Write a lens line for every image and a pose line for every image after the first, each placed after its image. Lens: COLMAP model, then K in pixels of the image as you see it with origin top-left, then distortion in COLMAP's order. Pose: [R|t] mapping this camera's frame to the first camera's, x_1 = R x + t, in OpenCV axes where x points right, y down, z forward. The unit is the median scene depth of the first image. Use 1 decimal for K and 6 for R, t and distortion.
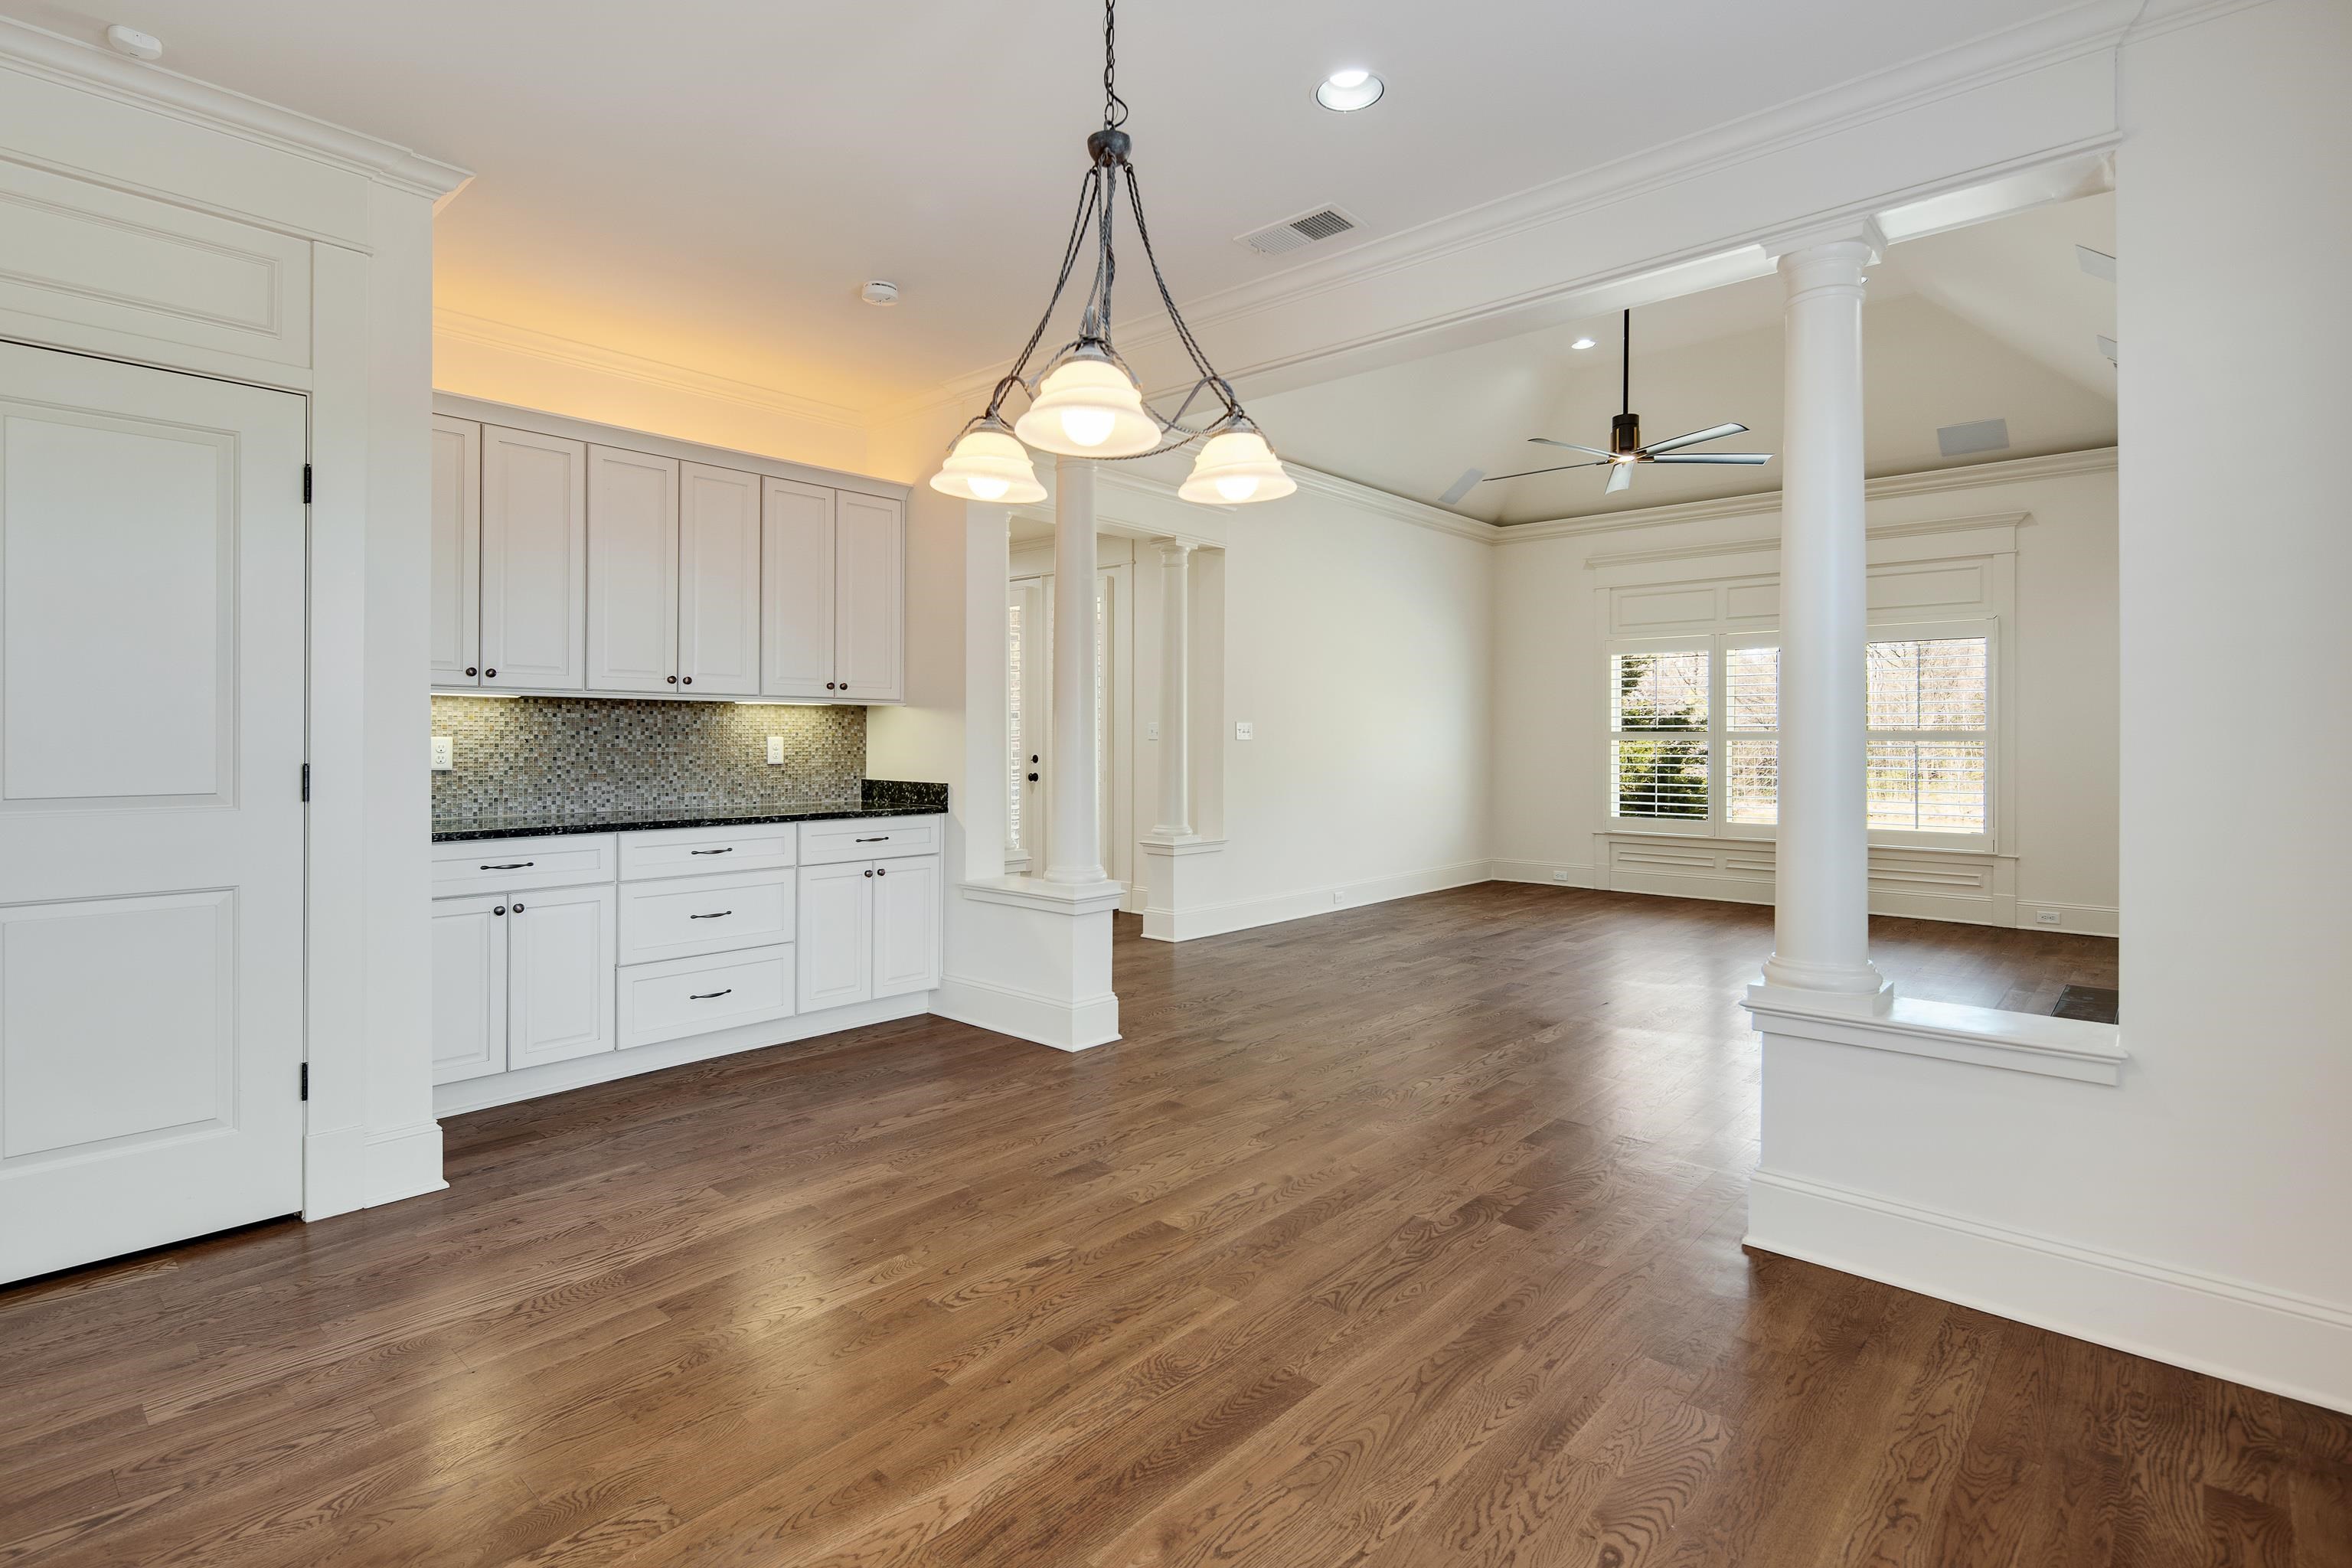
lens RADIAL K [[1142.2, 0, 1132.8], [0, 1142.2, 734.3], [0, 0, 1]] dist [0.003495, -0.002671]
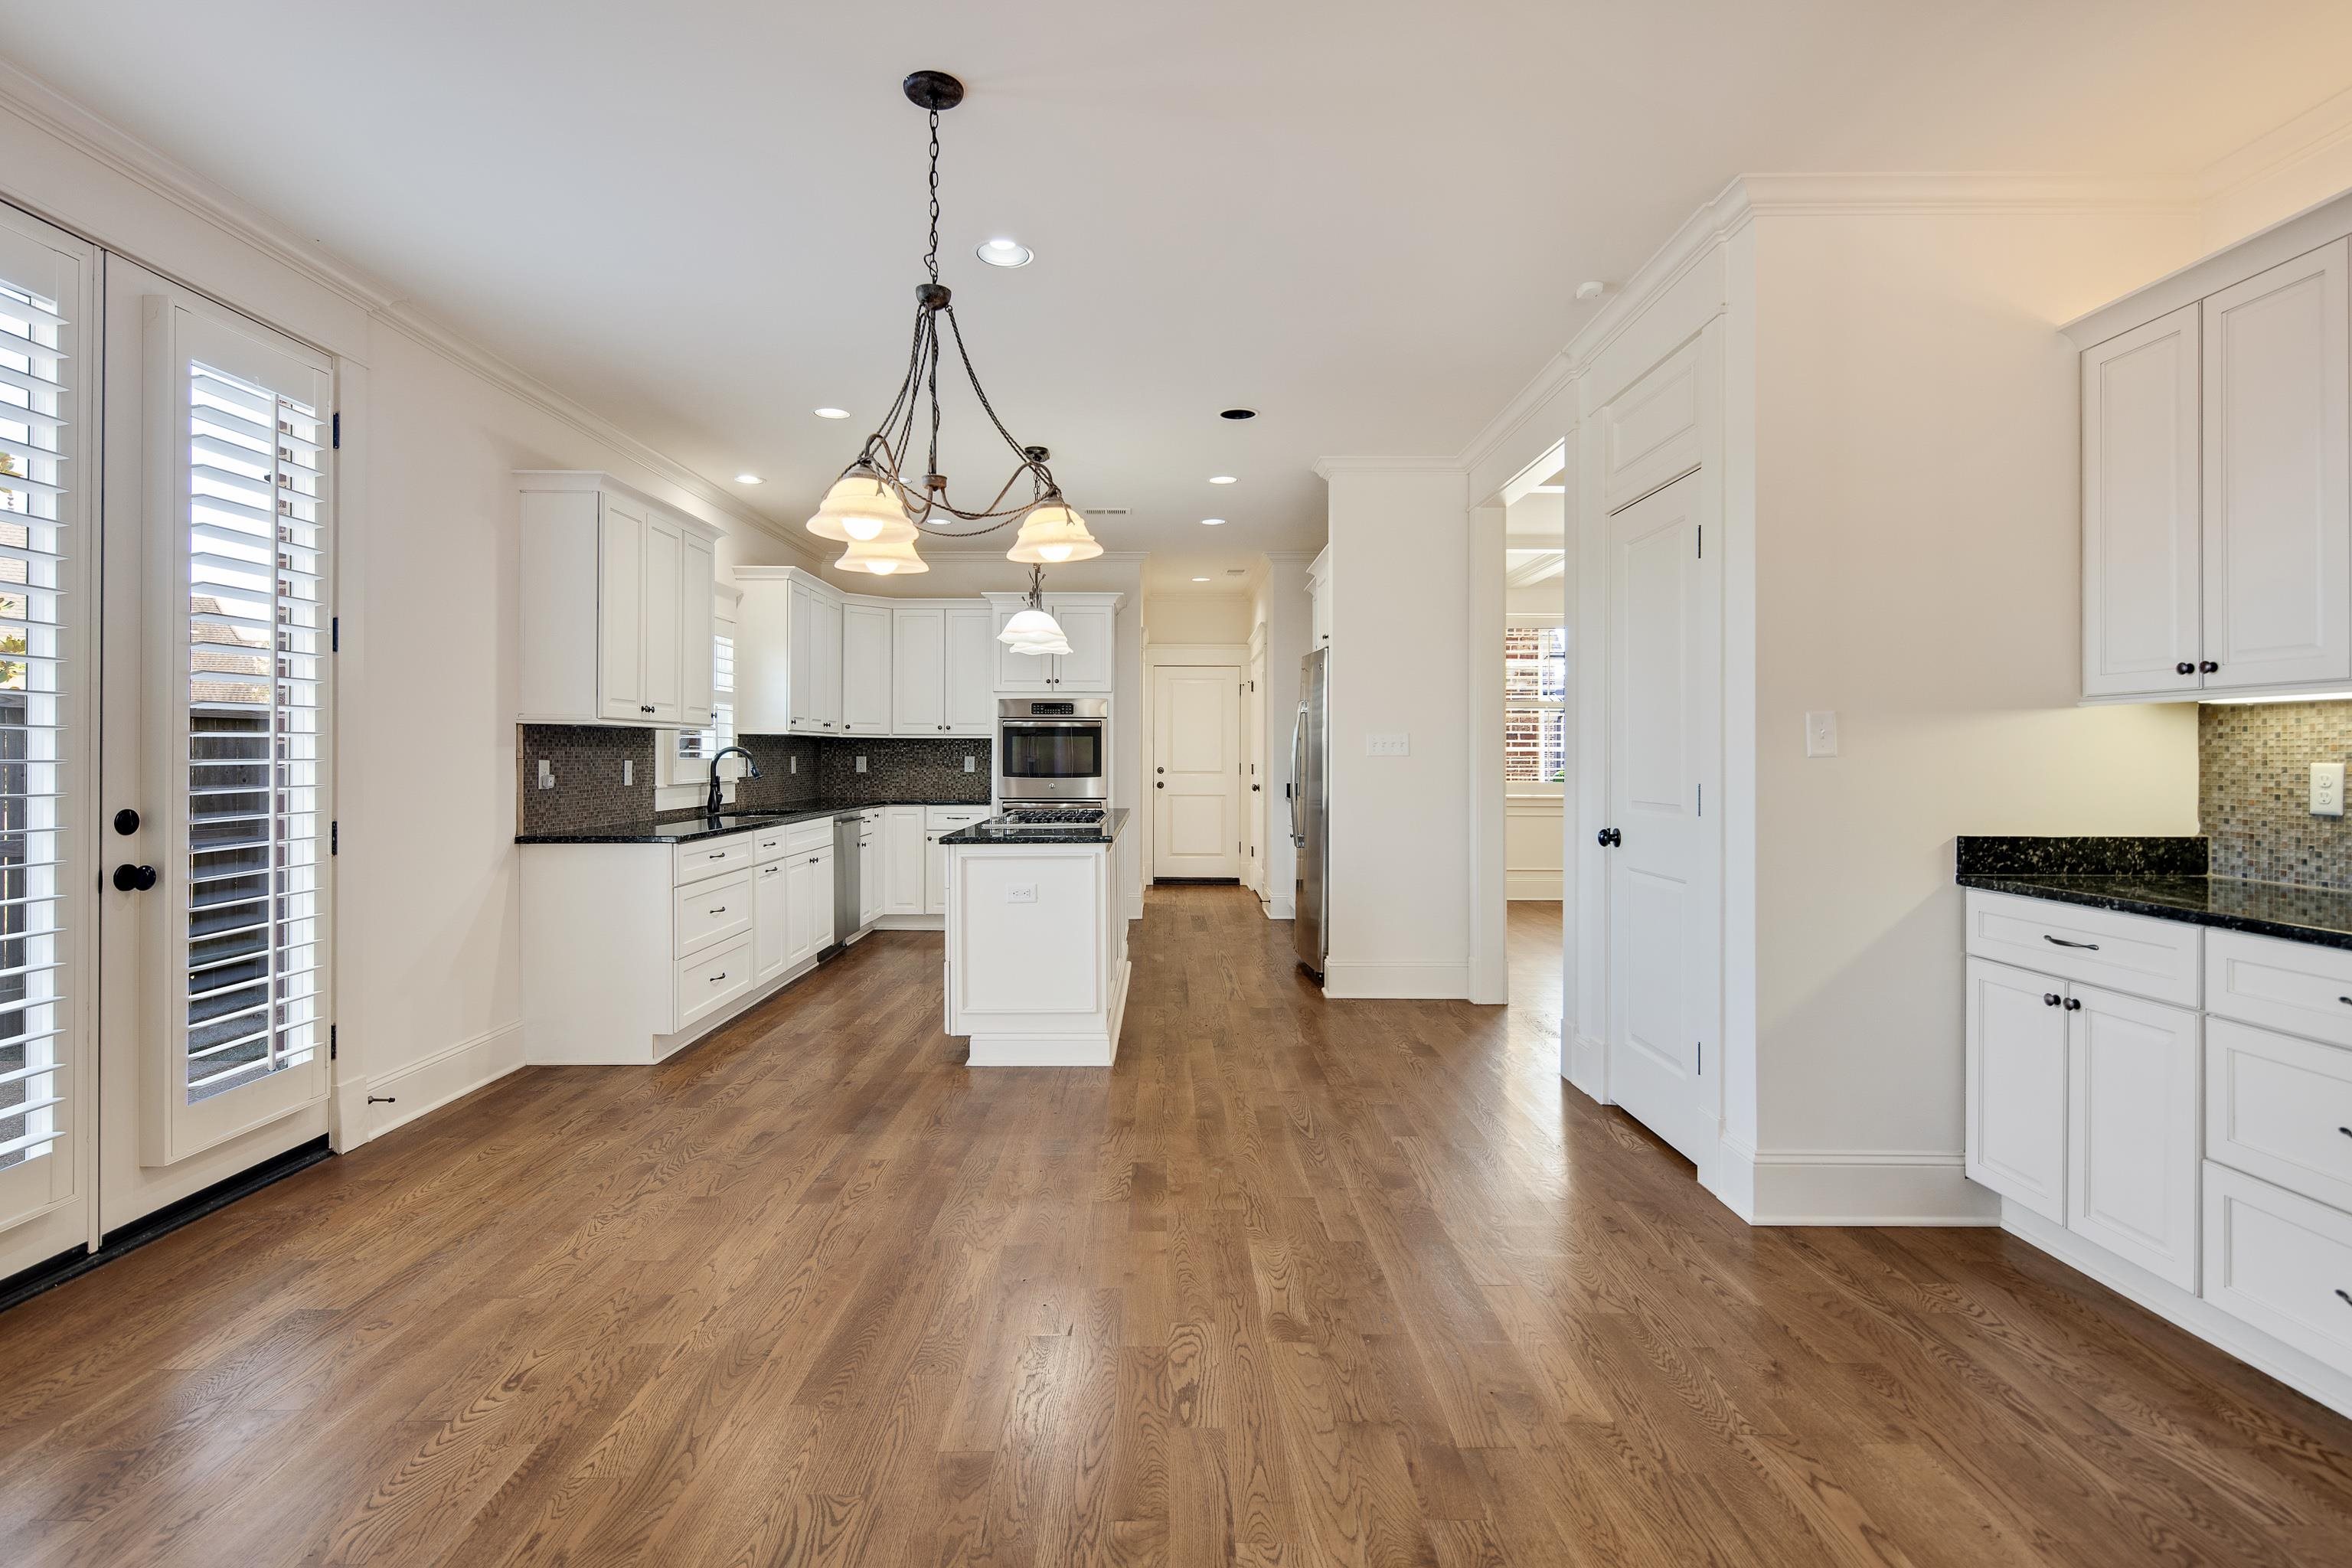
lens RADIAL K [[1142.2, 0, 1164.8], [0, 1142.2, 758.9], [0, 0, 1]] dist [0.003495, -0.002671]
pose [[-0.725578, -0.002303, -0.688136, 0.215646], [-0.002763, 0.999996, -0.000432, 0.001395], [0.688134, 0.001588, -0.725582, 0.681887]]
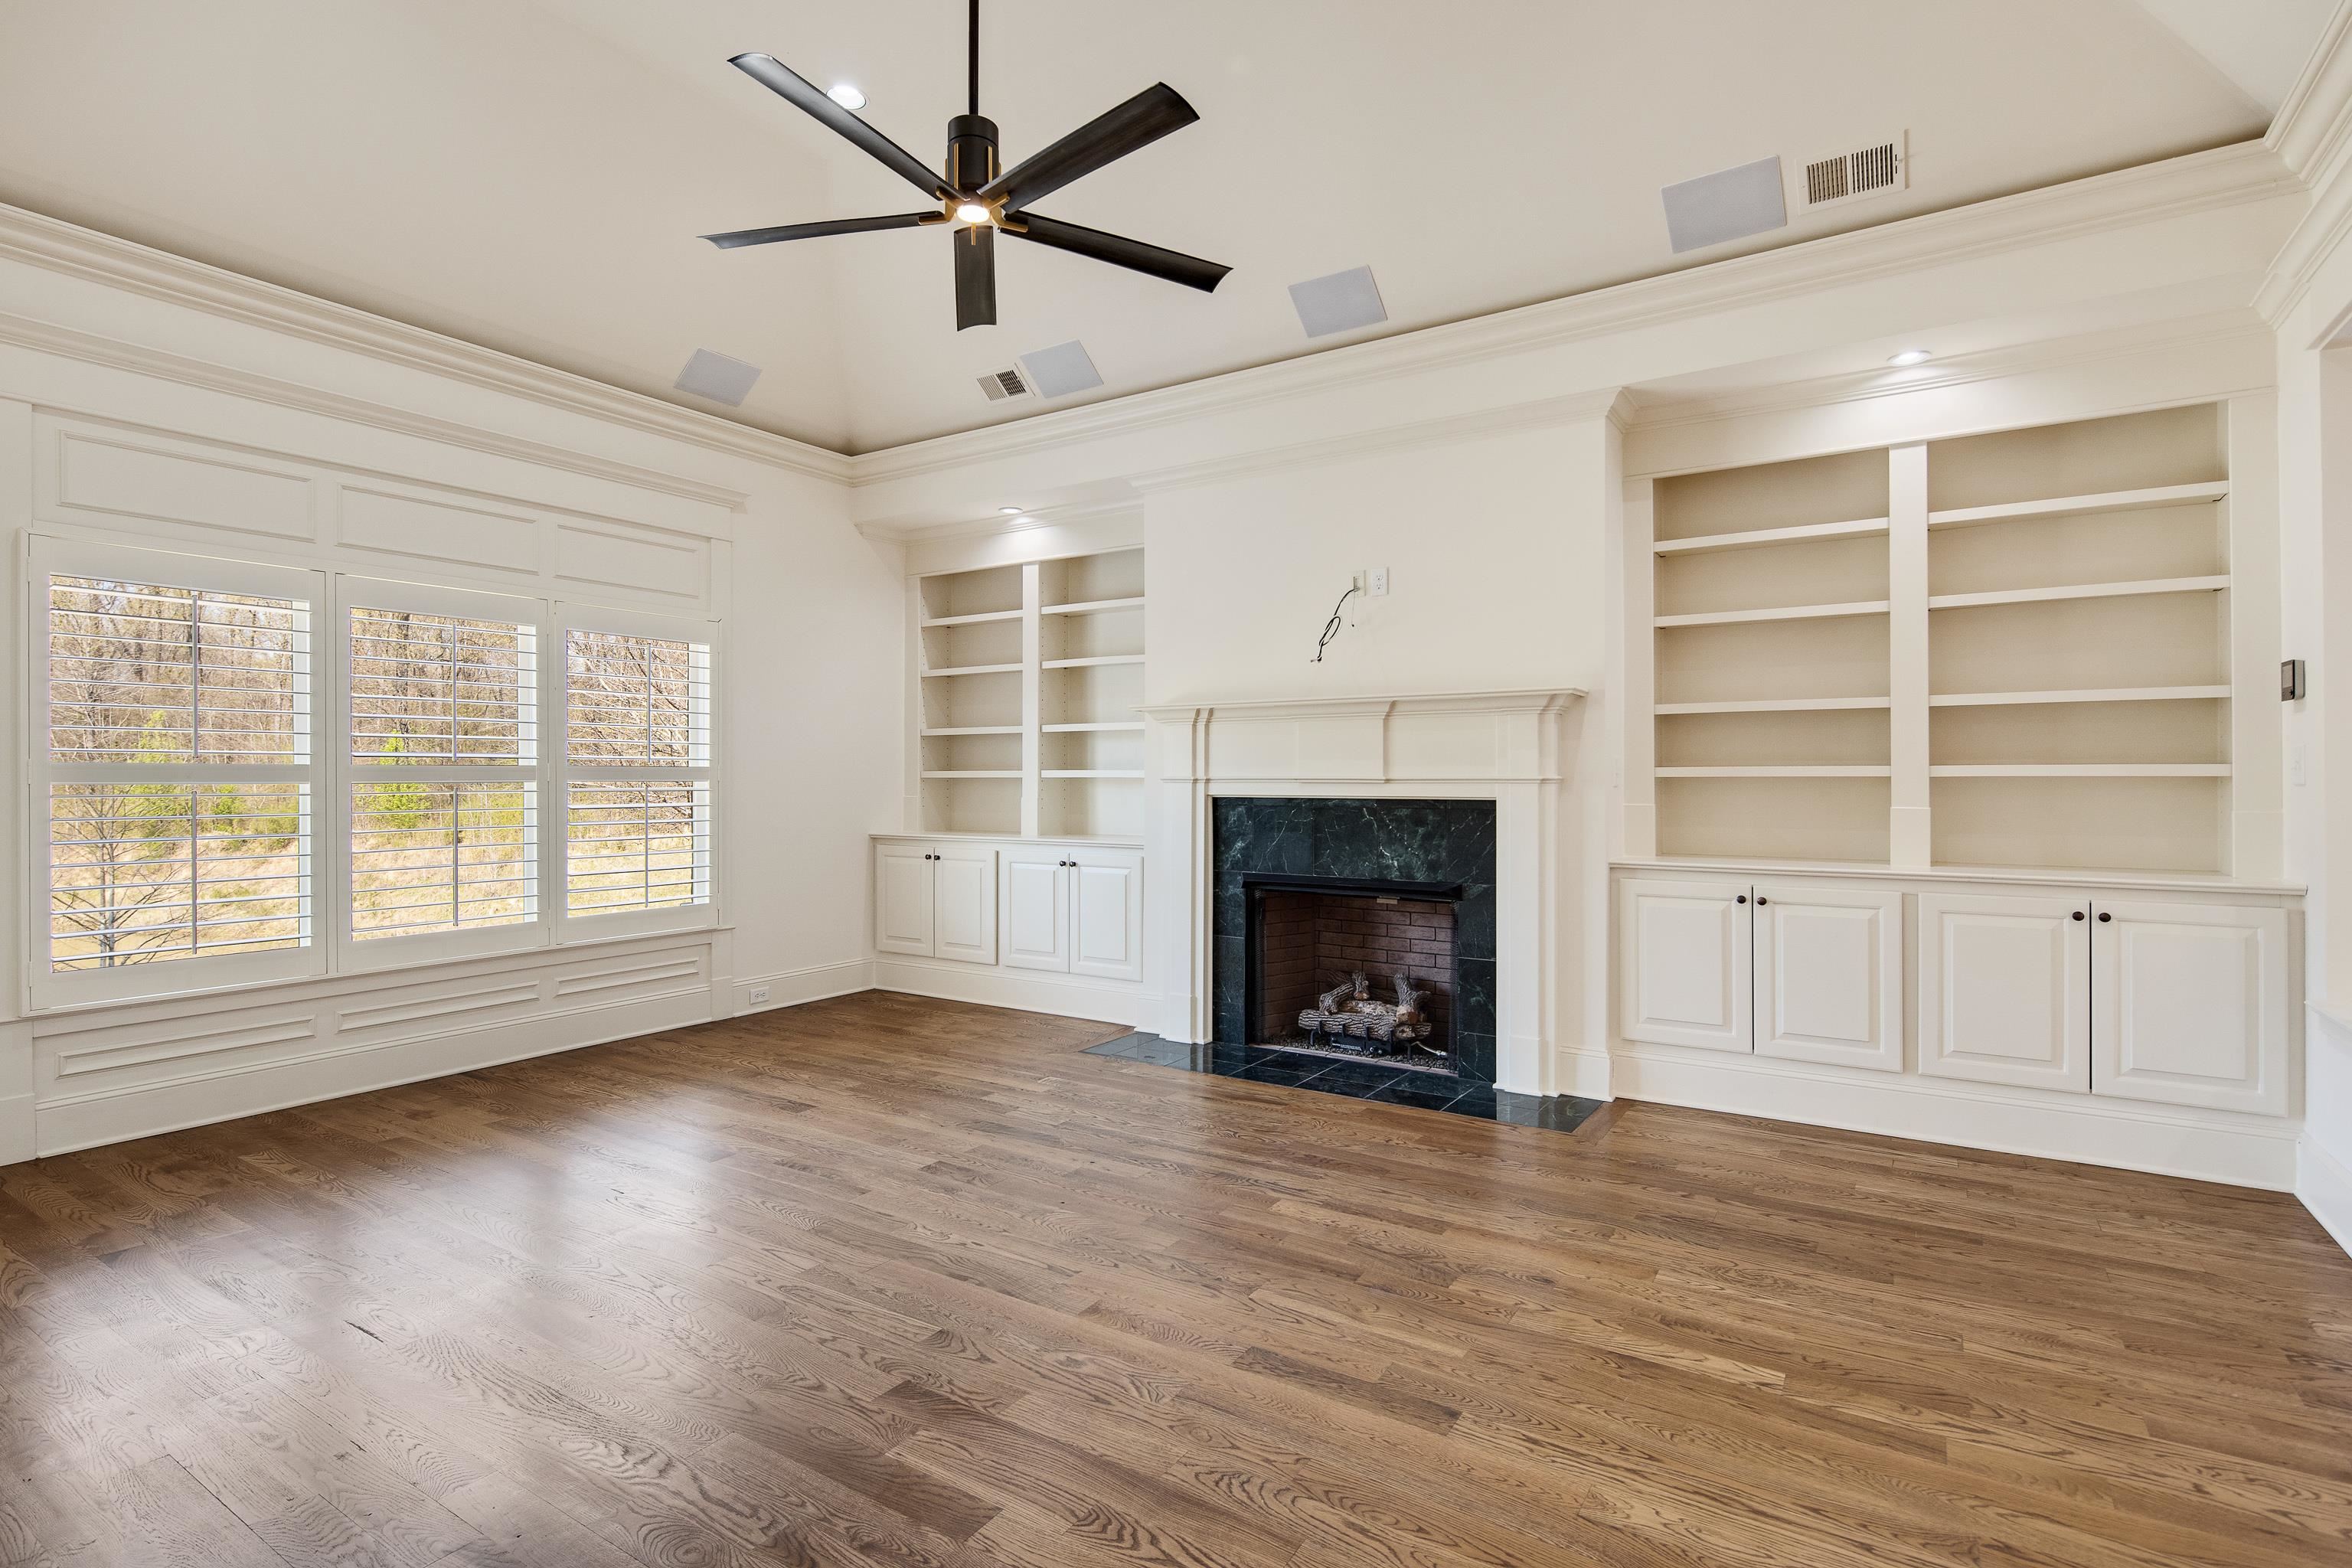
lens RADIAL K [[1142.2, 0, 1160.6], [0, 1142.2, 774.1], [0, 0, 1]] dist [0.003495, -0.002671]
pose [[-0.176706, 0.000025, 0.984264, -0.068563], [-0.002166, 0.999998, -0.000414, 0.001401], [-0.984261, -0.002205, -0.176706, 1.008652]]
